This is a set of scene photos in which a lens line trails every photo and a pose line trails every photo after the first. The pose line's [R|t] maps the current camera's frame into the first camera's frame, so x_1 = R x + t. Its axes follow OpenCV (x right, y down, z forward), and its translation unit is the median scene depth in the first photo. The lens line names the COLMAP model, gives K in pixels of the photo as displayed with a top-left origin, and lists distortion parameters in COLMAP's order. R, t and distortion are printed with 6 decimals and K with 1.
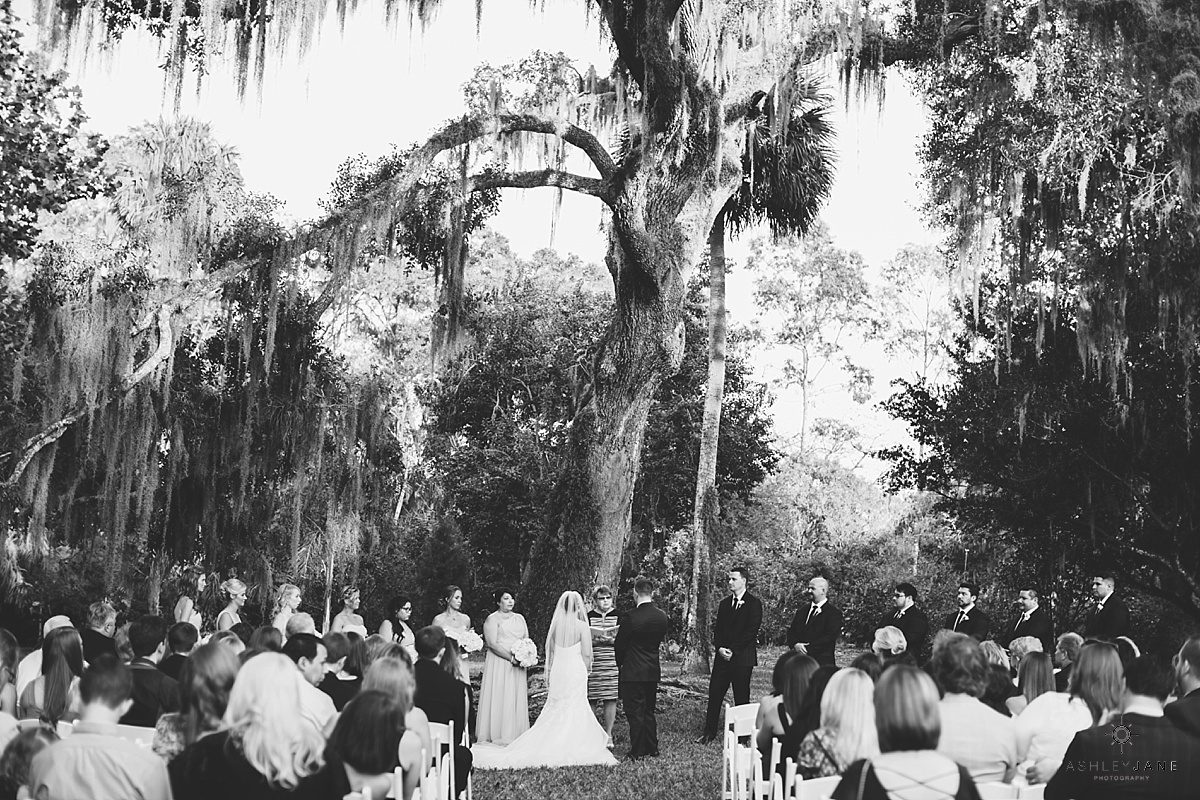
lens RADIAL K [[1736.7, 0, 600.3], [0, 1736.7, 398.8], [0, 0, 1]] dist [-0.135339, 0.000000]
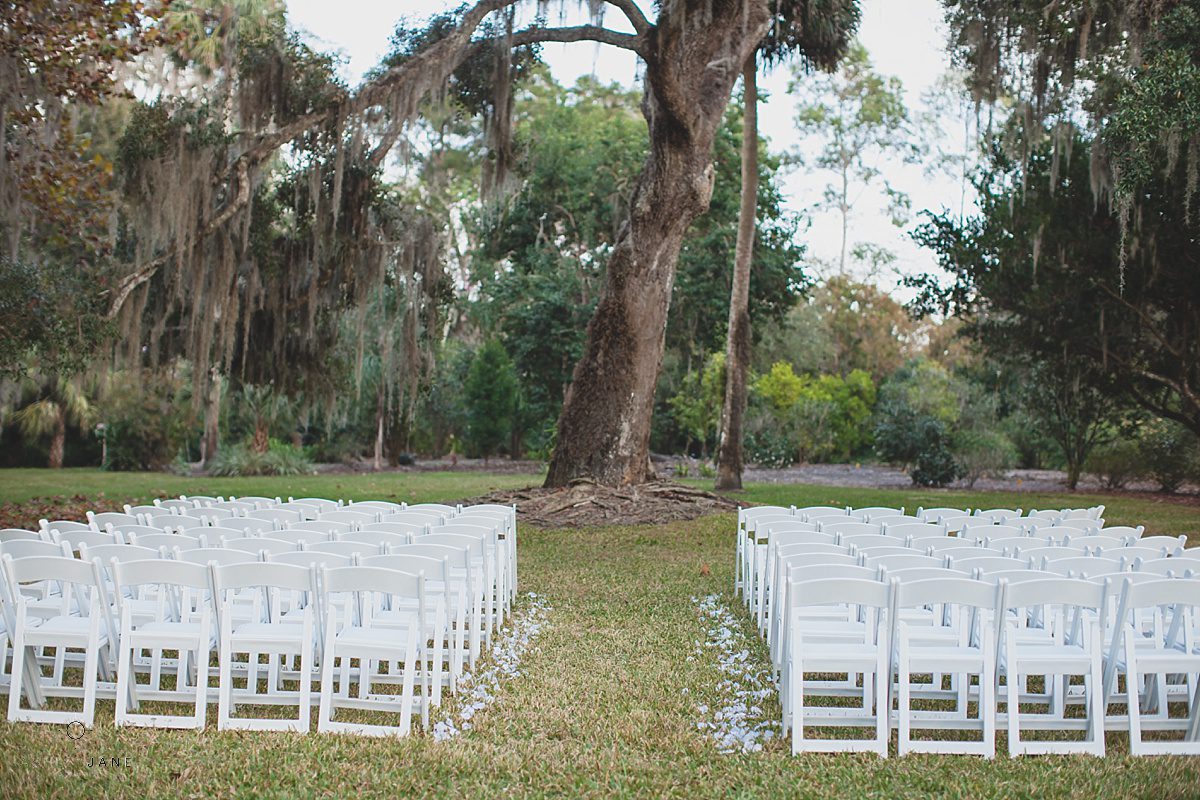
lens RADIAL K [[1736.7, 0, 599.5], [0, 1736.7, 400.5], [0, 0, 1]] dist [-0.135339, 0.000000]
pose [[0.999671, -0.000708, -0.025644, 0.003197], [0.003365, 0.994601, 0.103716, -0.006339], [0.025432, -0.103769, 0.994276, -0.060293]]
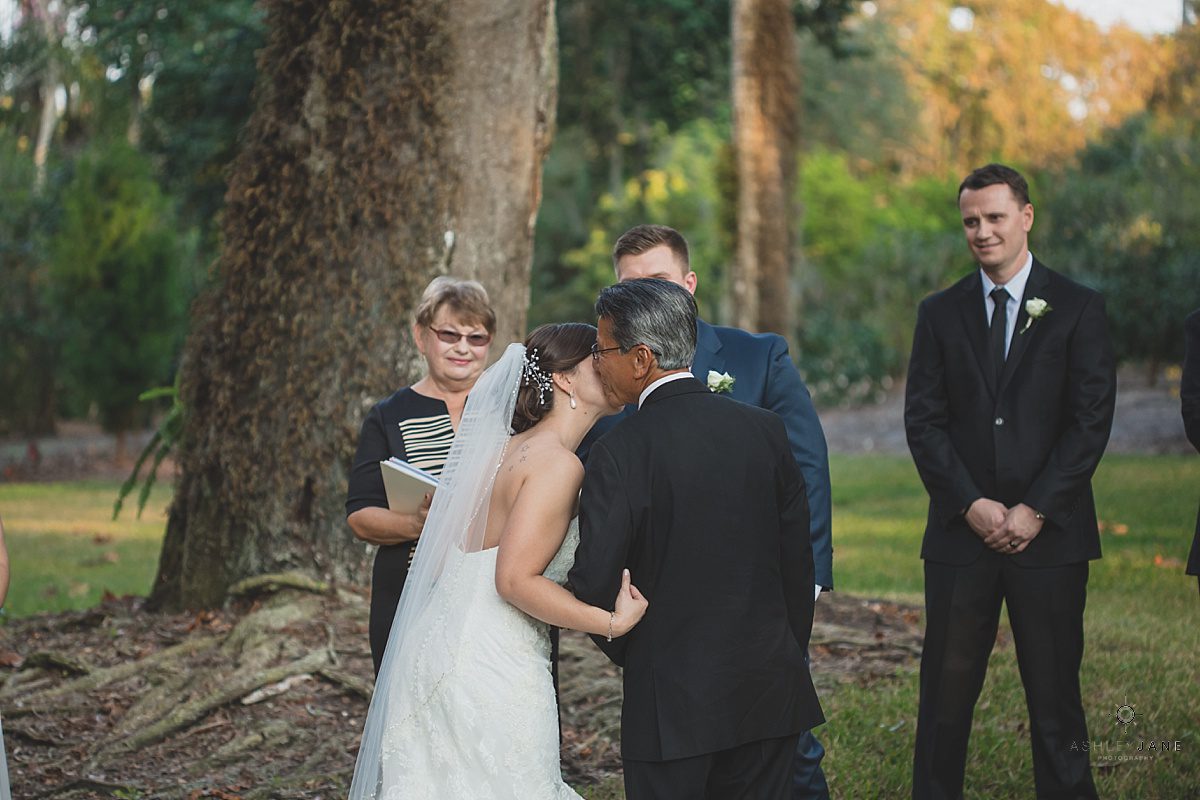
lens RADIAL K [[3425.6, 0, 600.2], [0, 3425.6, 399.7], [0, 0, 1]] dist [-0.111662, 0.000000]
pose [[0.996742, -0.077662, 0.021765, 0.005327], [0.073725, 0.986742, 0.144583, 0.030387], [-0.032705, -0.142507, 0.989253, 0.281694]]
